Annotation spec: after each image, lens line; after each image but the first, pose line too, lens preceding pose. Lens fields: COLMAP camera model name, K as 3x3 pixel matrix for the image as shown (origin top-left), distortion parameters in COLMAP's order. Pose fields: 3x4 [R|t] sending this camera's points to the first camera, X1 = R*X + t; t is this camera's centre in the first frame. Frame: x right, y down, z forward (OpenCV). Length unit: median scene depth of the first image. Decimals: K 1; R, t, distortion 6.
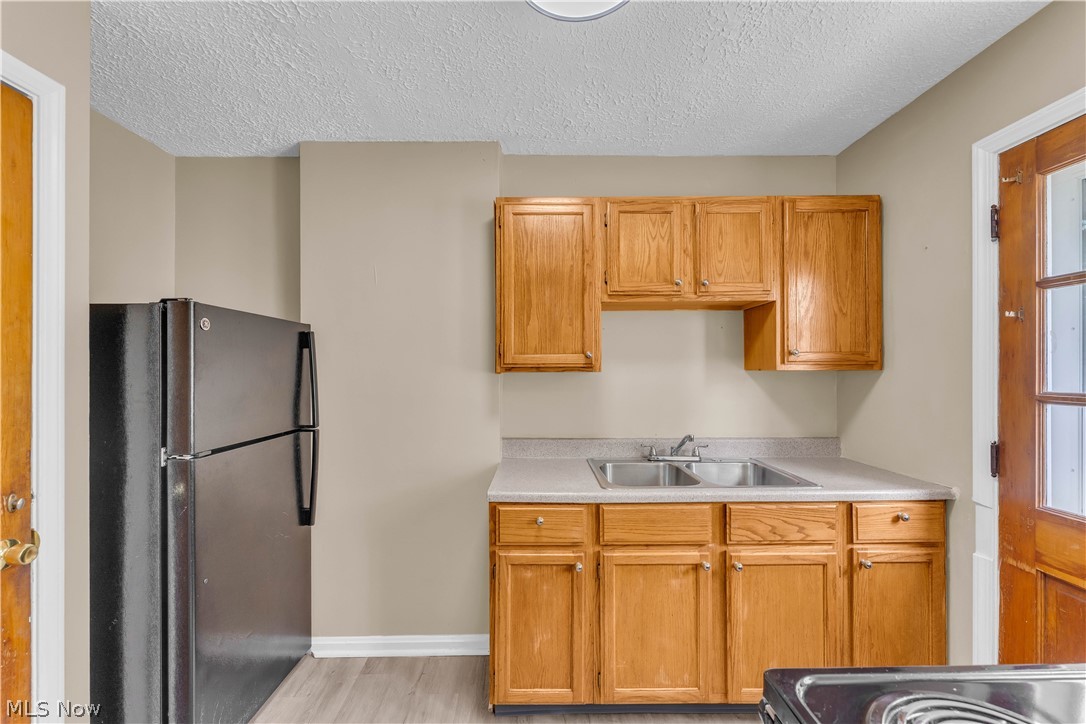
lens RADIAL K [[442.6, 0, 536.1], [0, 442.6, 370.2], [0, 0, 1]] dist [-0.002819, 0.000340]
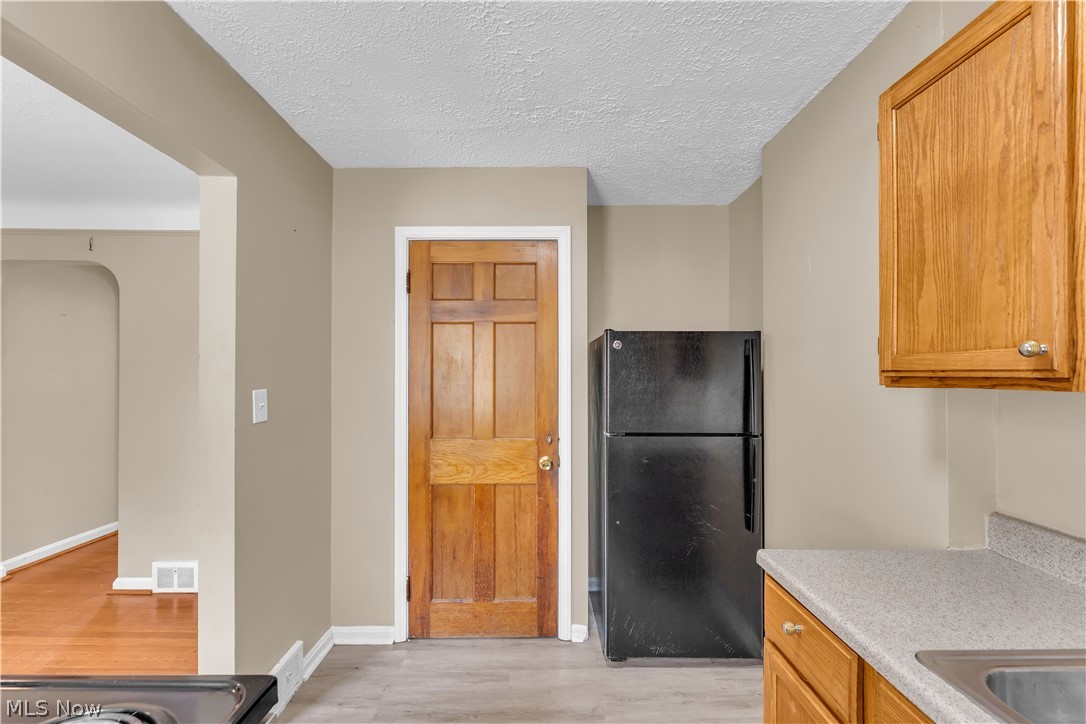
lens RADIAL K [[442.6, 0, 535.1], [0, 442.6, 367.3], [0, 0, 1]] dist [-0.002819, 0.000340]
pose [[-0.000049, -0.007266, -0.999974, 0.525000], [-0.000226, 0.999974, -0.007266, -0.014606], [1.000000, 0.000225, -0.000051, 0.543924]]
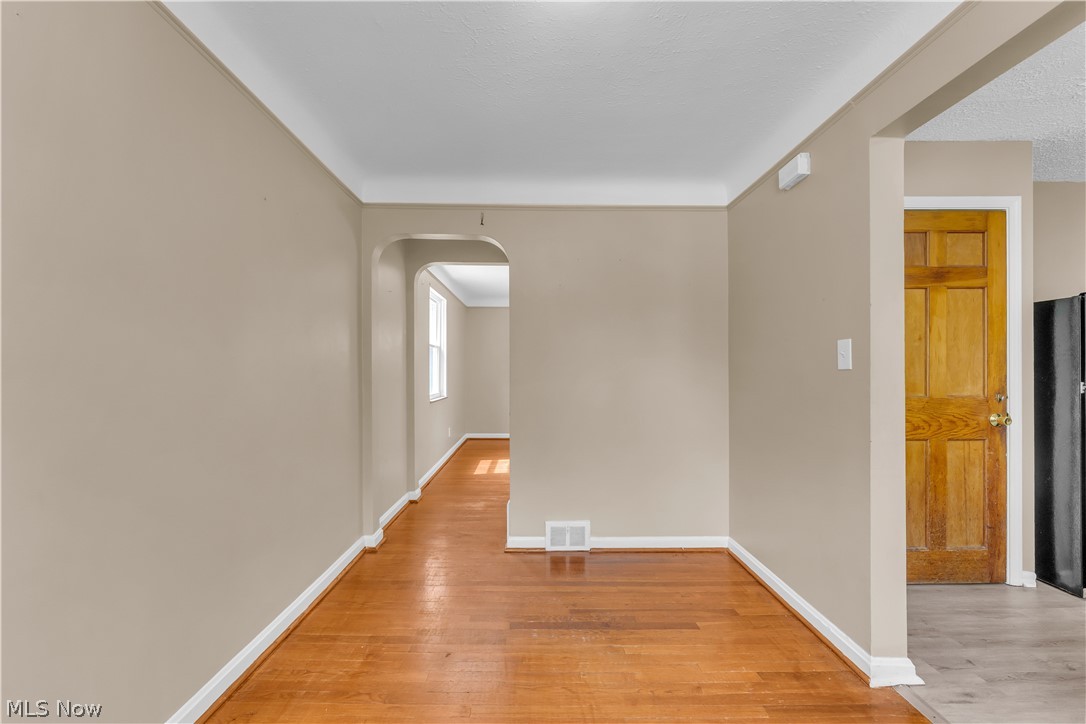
lens RADIAL K [[442.6, 0, 524.5], [0, 442.6, 365.5], [0, 0, 1]] dist [-0.002819, 0.000340]
pose [[-0.001508, -0.002595, -0.999995, 0.599617], [0.002304, 0.999994, -0.002599, 0.081532], [0.999996, -0.002308, -0.001502, -0.802468]]
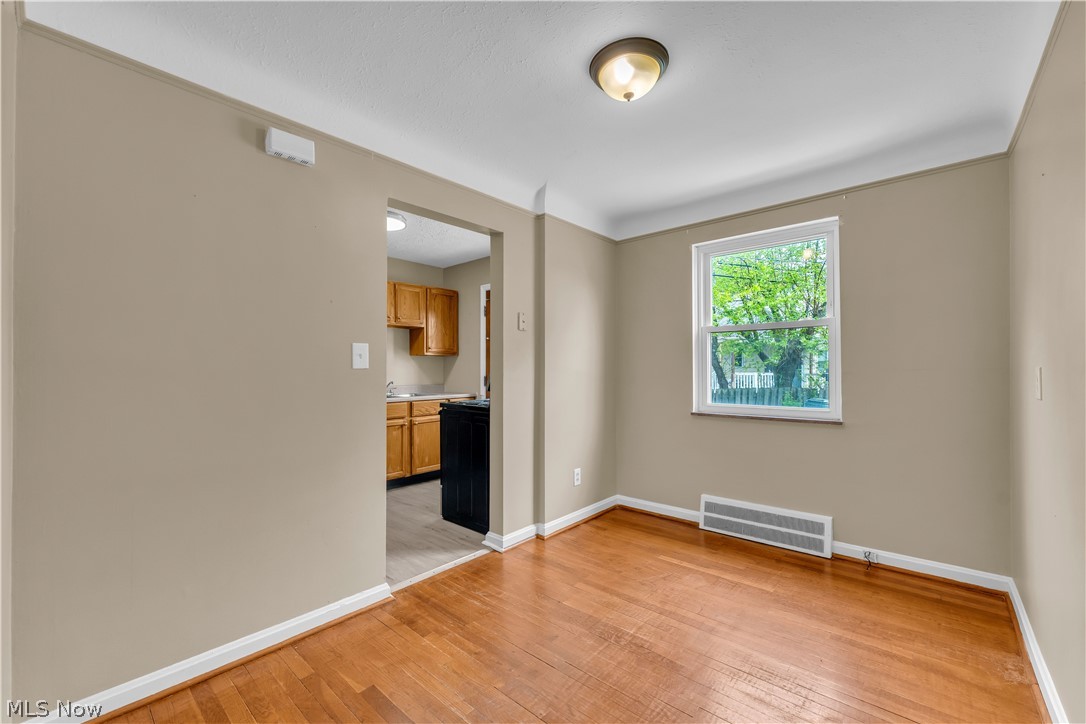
lens RADIAL K [[442.6, 0, 549.7], [0, 442.6, 370.1], [0, 0, 1]] dist [-0.002819, 0.000340]
pose [[0.647249, 0.003723, 0.762270, -0.950532], [-0.001379, 0.999992, -0.003714, 0.099216], [-0.762277, 0.001352, 0.647249, -1.222507]]
